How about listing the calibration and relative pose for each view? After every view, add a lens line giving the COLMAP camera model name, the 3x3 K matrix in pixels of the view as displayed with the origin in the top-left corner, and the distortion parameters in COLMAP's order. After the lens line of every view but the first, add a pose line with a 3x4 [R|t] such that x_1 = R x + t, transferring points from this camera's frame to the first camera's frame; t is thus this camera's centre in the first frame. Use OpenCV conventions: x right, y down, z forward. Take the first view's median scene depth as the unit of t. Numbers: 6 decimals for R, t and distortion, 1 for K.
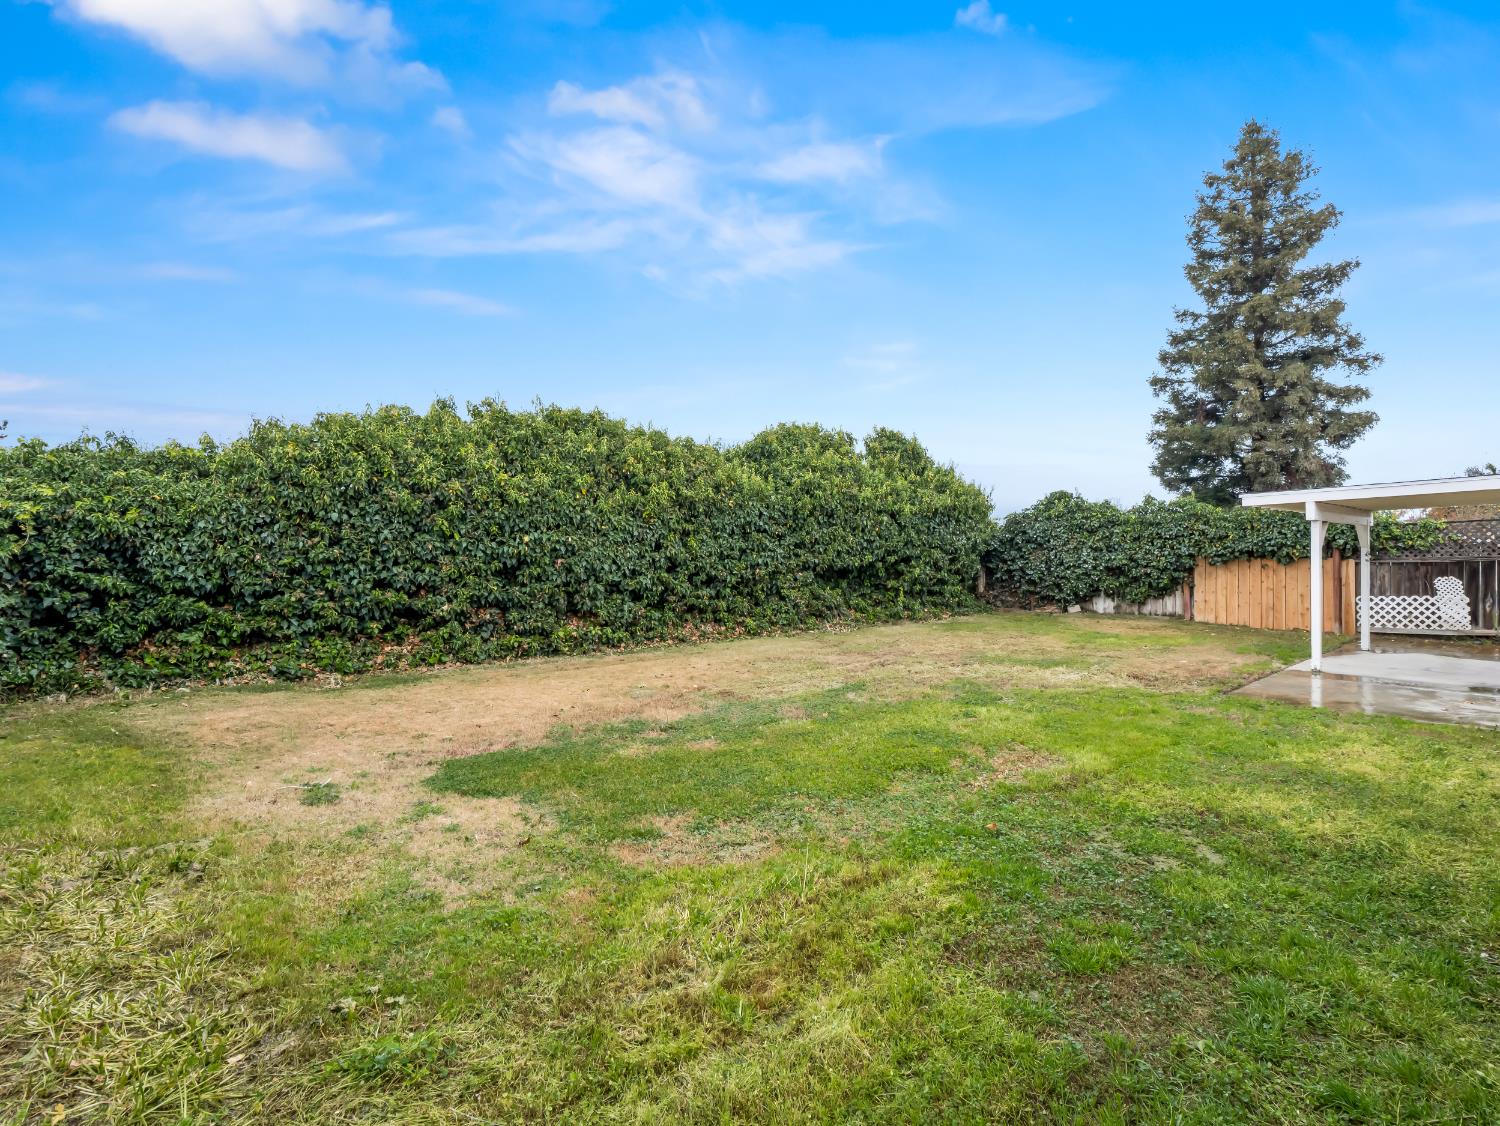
lens RADIAL K [[730.9, 0, 748.8], [0, 730.9, 555.4], [0, 0, 1]] dist [-0.011801, -0.001055]
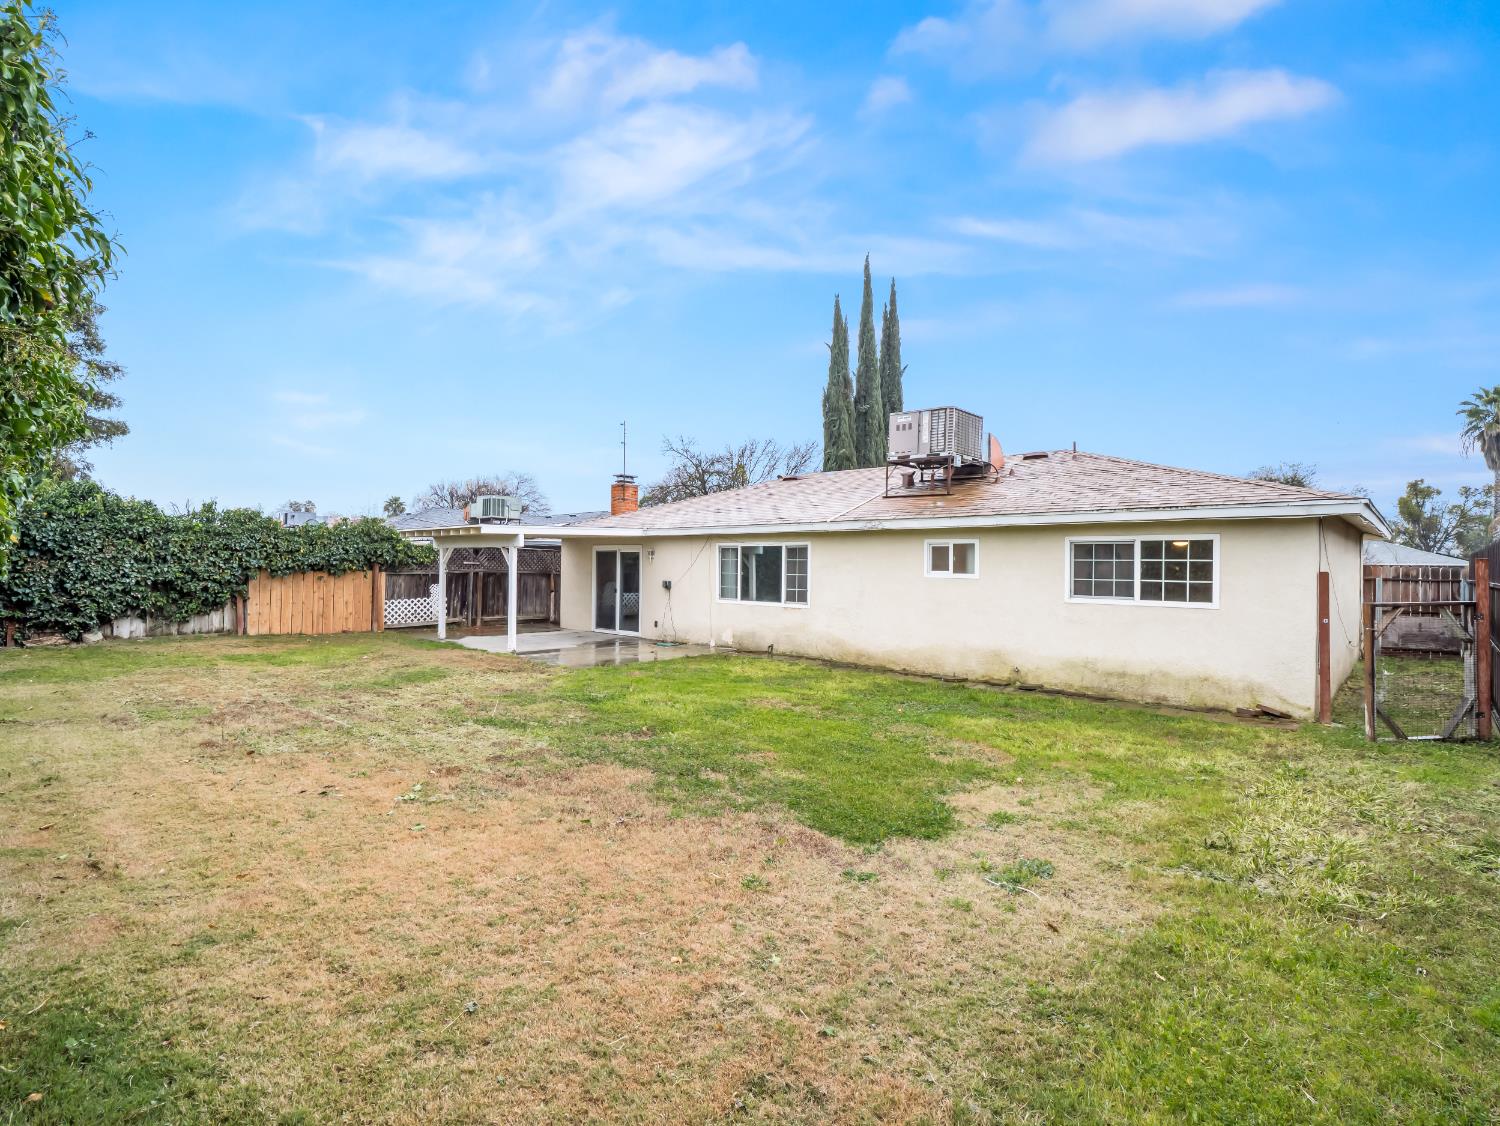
lens RADIAL K [[730.9, 0, 748.8], [0, 730.9, 555.4], [0, 0, 1]] dist [-0.011801, -0.001055]
pose [[-0.130852, 0.015887, 0.991275, -0.432363], [-0.010525, 0.999793, -0.017413, -0.006680], [-0.991346, -0.012711, -0.130658, 0.443980]]
